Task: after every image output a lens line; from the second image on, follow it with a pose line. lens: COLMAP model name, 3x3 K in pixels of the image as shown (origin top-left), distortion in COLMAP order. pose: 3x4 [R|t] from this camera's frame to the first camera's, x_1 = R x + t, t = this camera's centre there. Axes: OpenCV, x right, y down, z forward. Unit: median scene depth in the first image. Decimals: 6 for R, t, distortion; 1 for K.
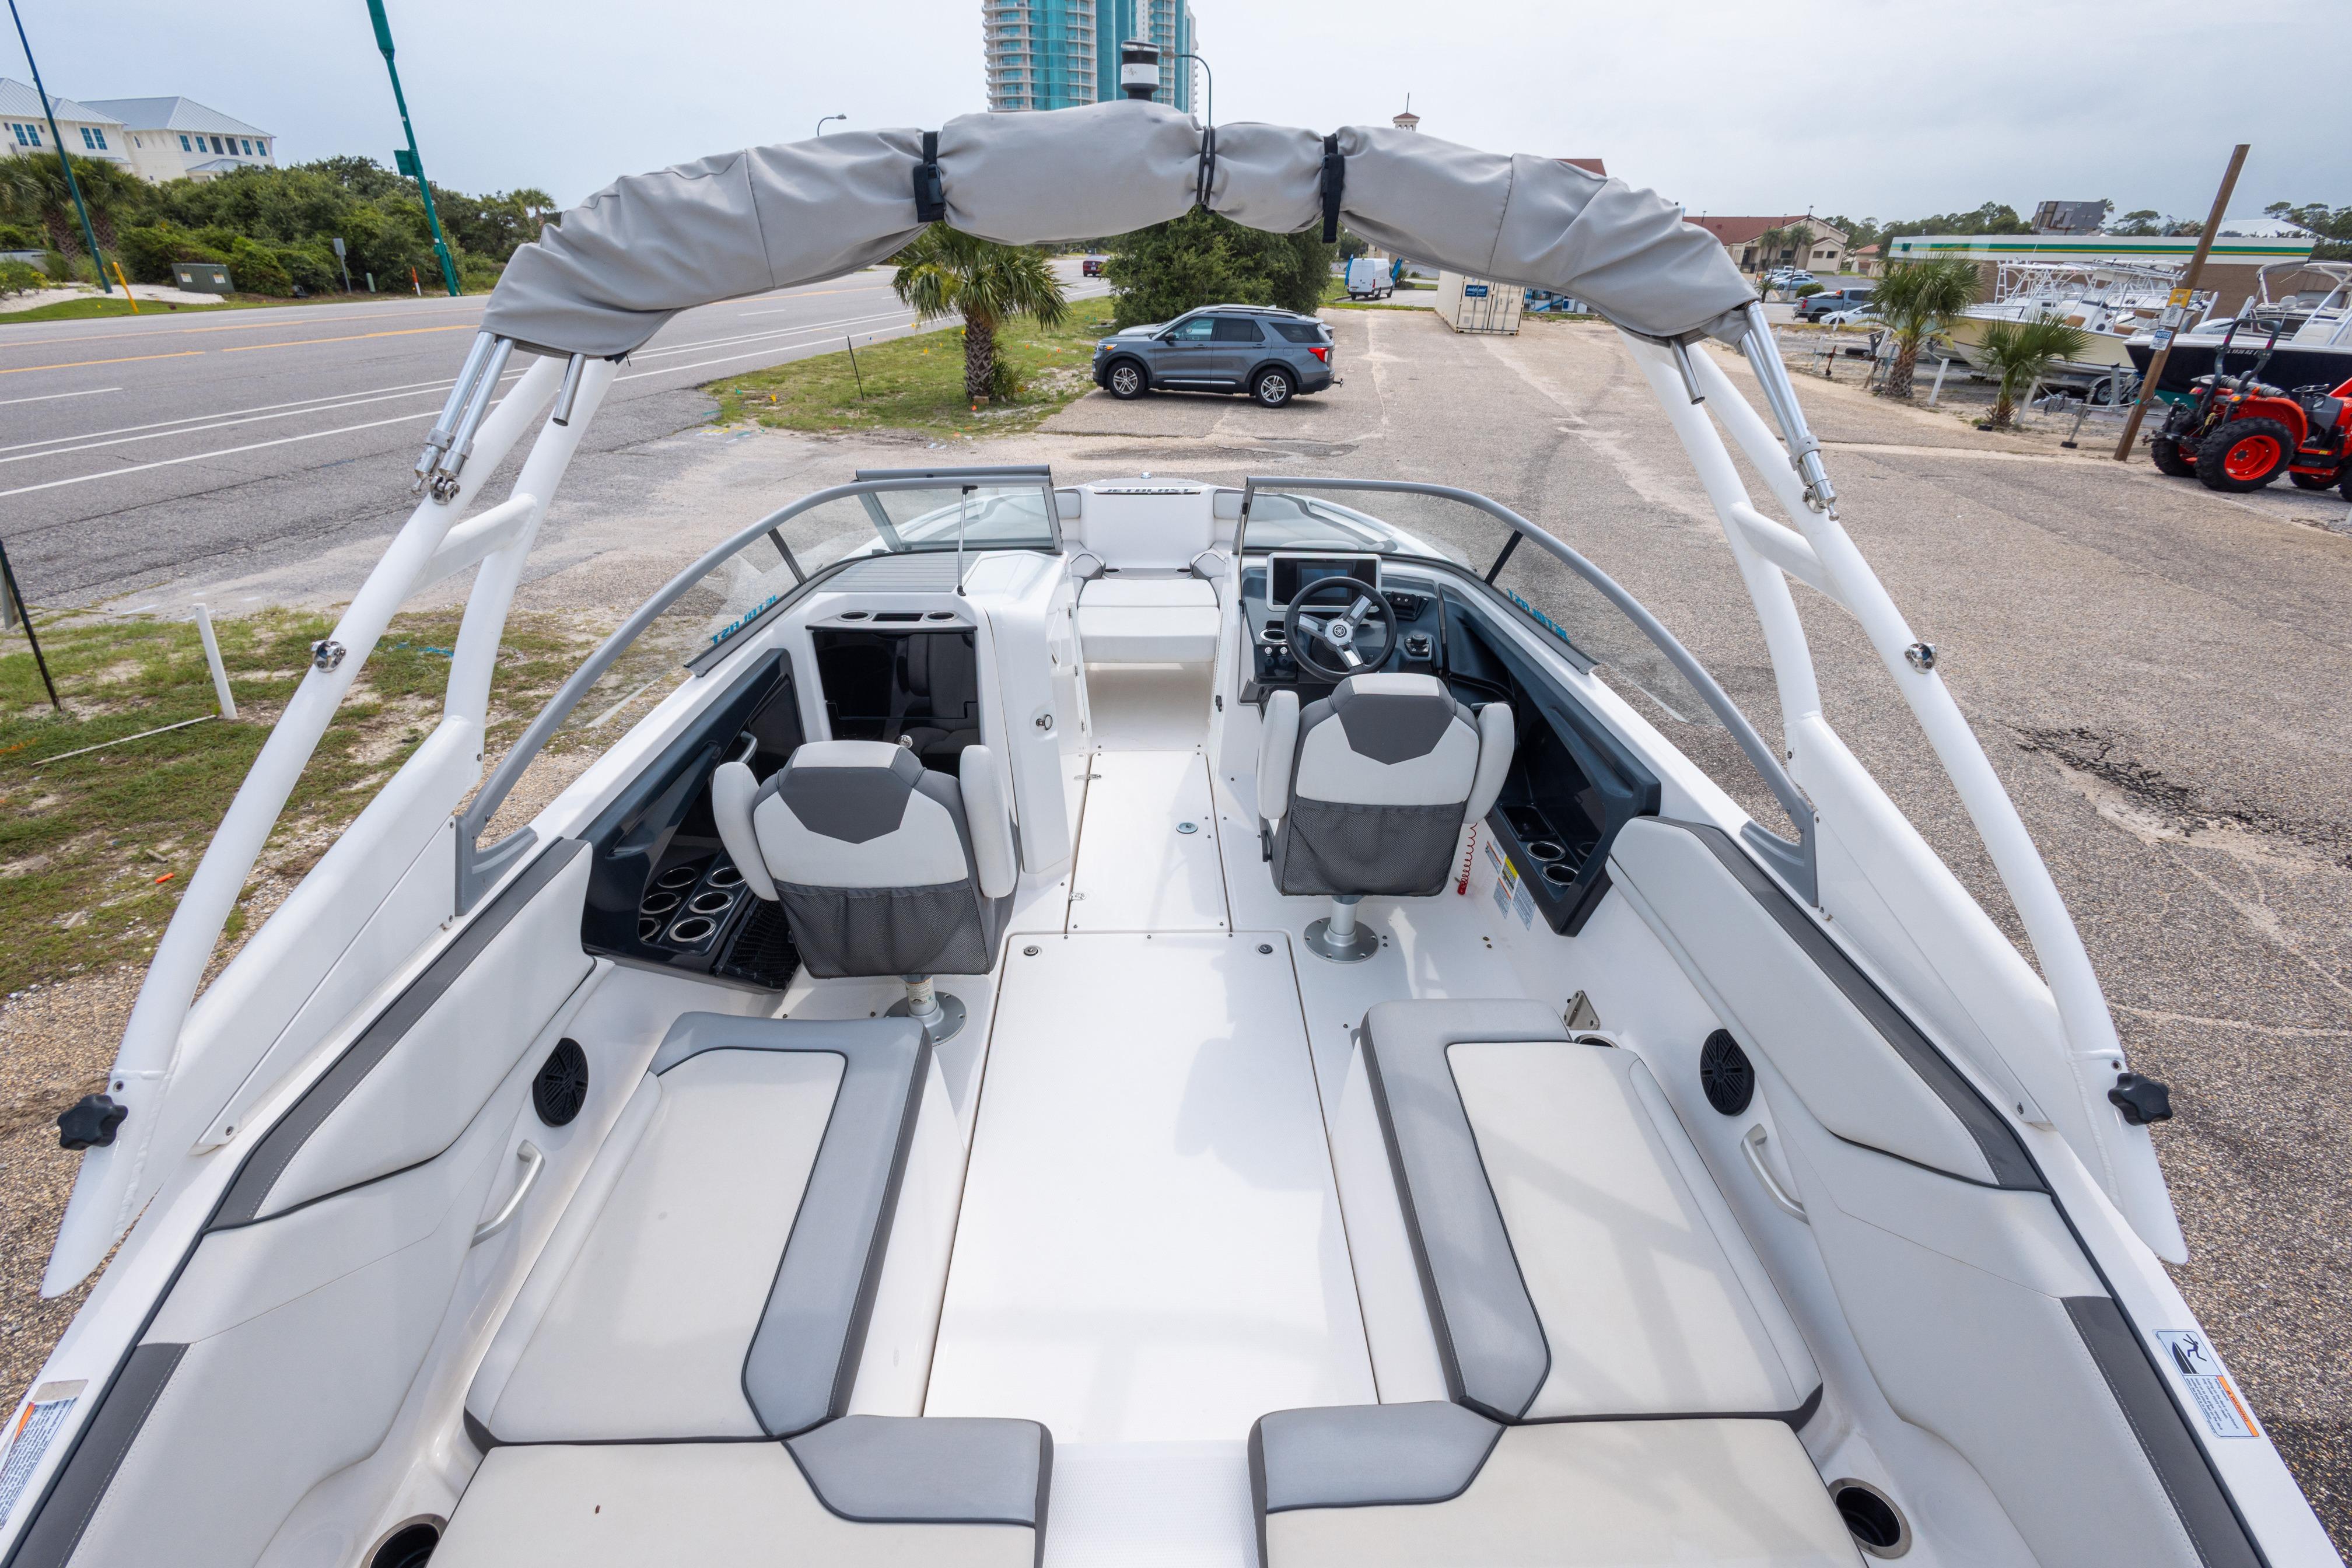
lens RADIAL K [[1076.6, 0, 1176.0], [0, 1076.6, 784.0], [0, 0, 1]] dist [0.017481, -0.007321]
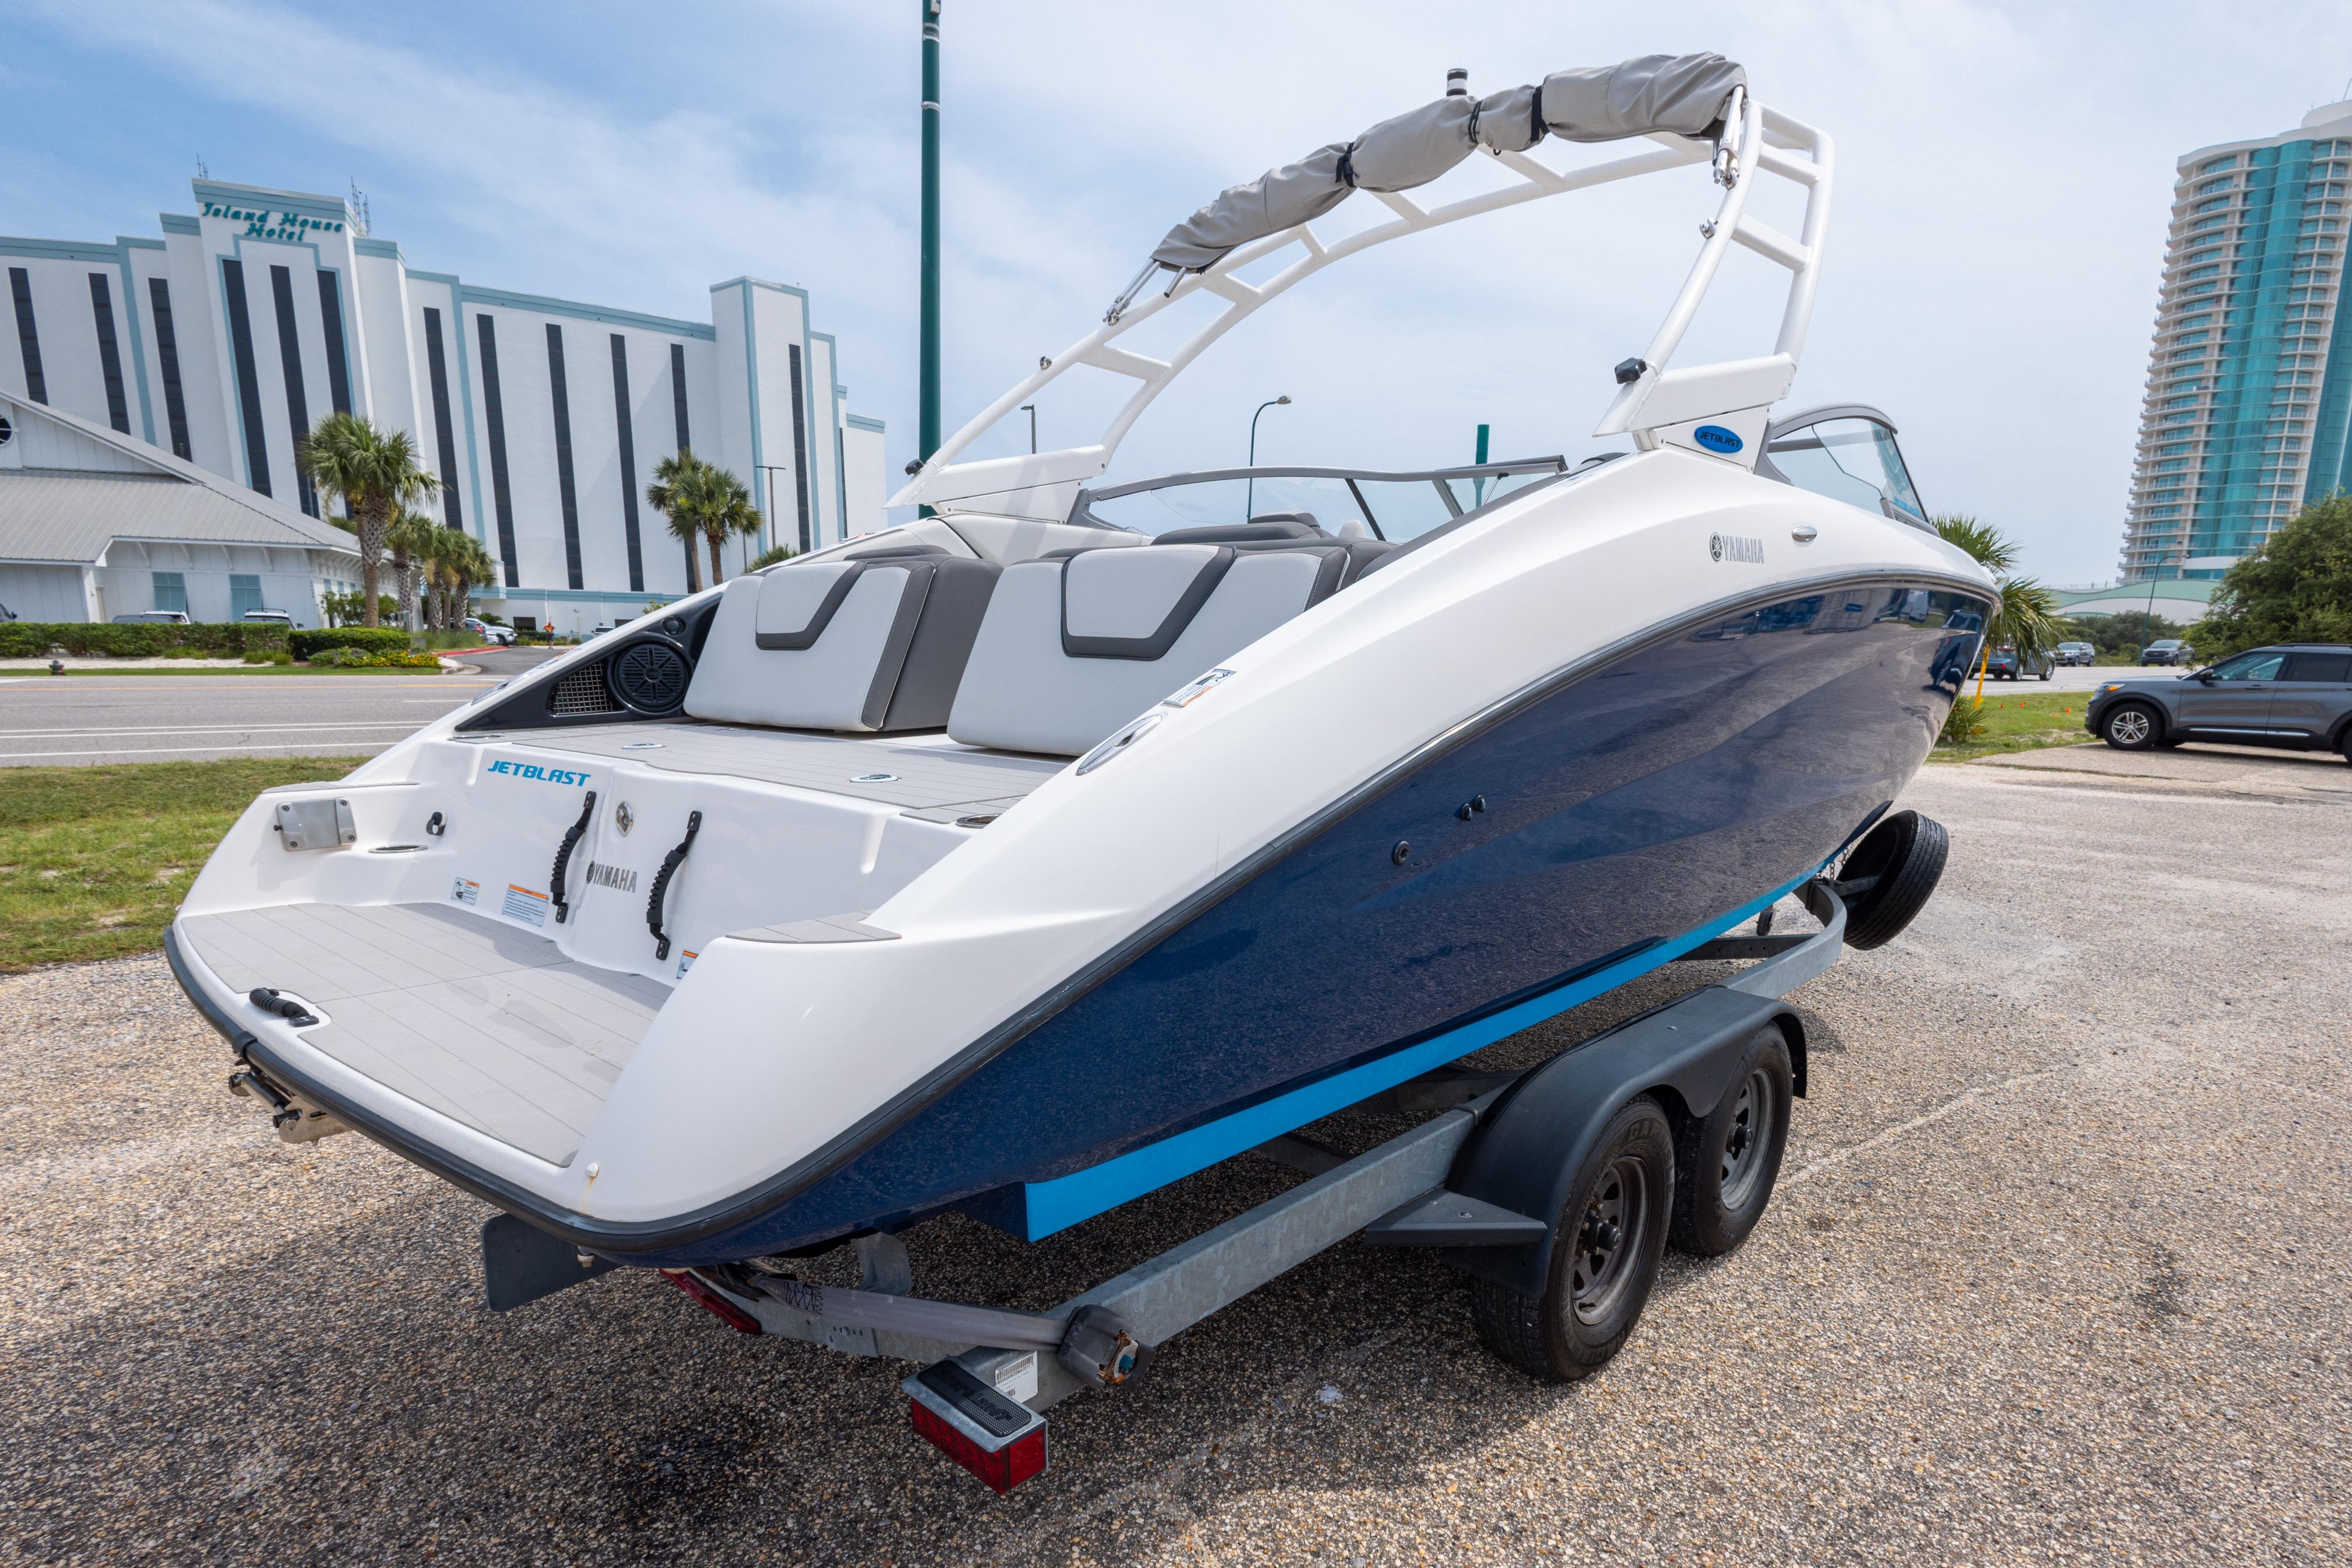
lens RADIAL K [[1270.2, 0, 1232.6], [0, 1270.2, 891.1], [0, 0, 1]] dist [0.004985, 0.001201]
pose [[0.733211, 0.130779, -0.667307, 0.108000], [-0.312402, 0.936424, -0.159735, 0.089680], [0.603992, 0.325588, 0.727452, -0.029528]]
